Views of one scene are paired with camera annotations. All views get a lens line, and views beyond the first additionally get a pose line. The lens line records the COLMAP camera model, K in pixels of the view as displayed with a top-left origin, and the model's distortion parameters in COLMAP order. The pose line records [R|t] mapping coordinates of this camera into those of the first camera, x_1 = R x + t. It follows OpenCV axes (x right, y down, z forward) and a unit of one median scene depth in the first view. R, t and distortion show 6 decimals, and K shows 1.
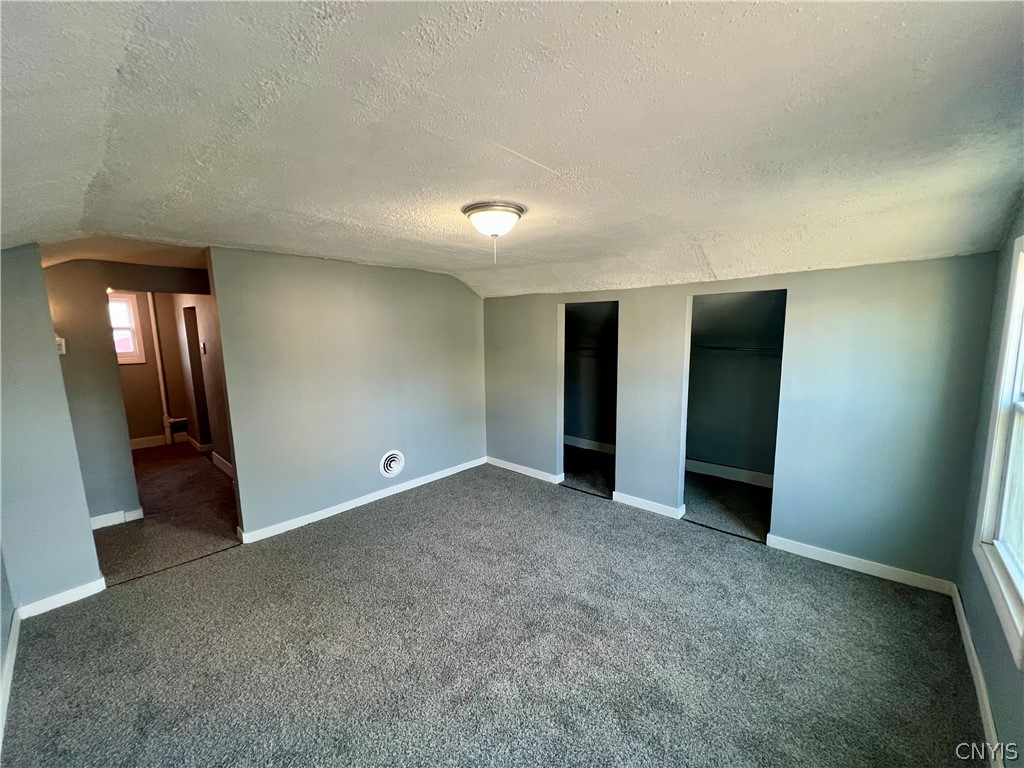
lens RADIAL K [[411.5, 0, 512.9], [0, 411.5, 386.5], [0, 0, 1]] dist [-0.001546, 0.000118]
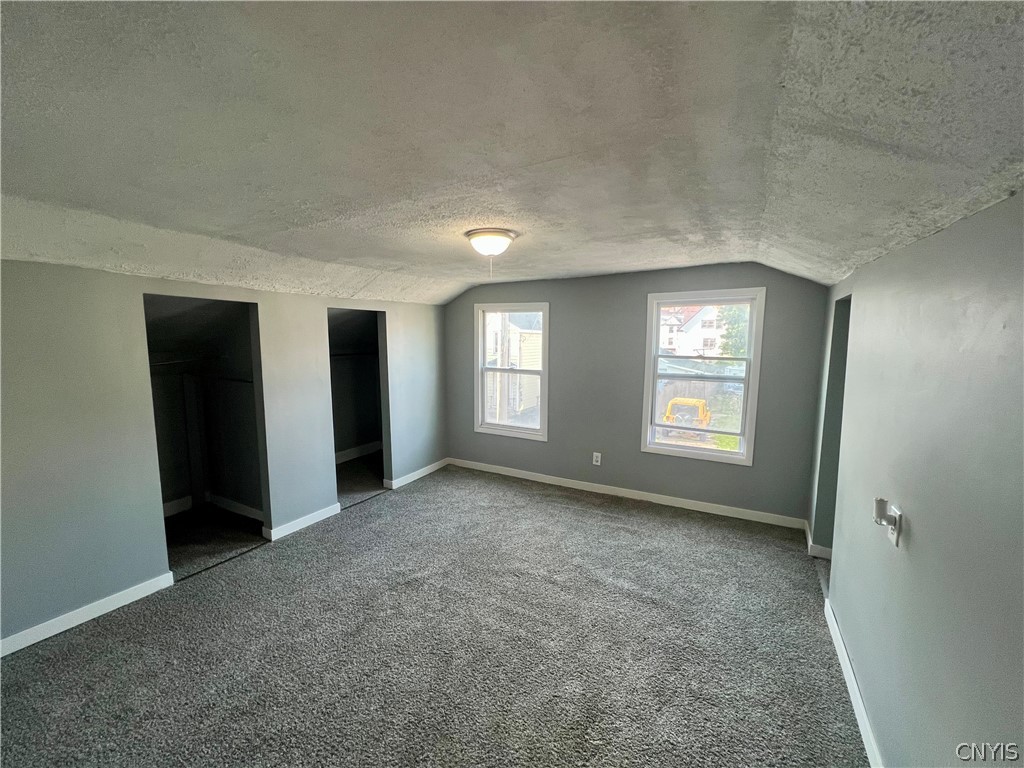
lens RADIAL K [[411.5, 0, 512.9], [0, 411.5, 386.5], [0, 0, 1]] dist [-0.001546, 0.000118]
pose [[-0.214357, -0.098506, 0.971775, -0.735916], [0.141902, 0.981206, 0.130763, -0.081171], [-0.966393, 0.165927, -0.196351, 0.734394]]
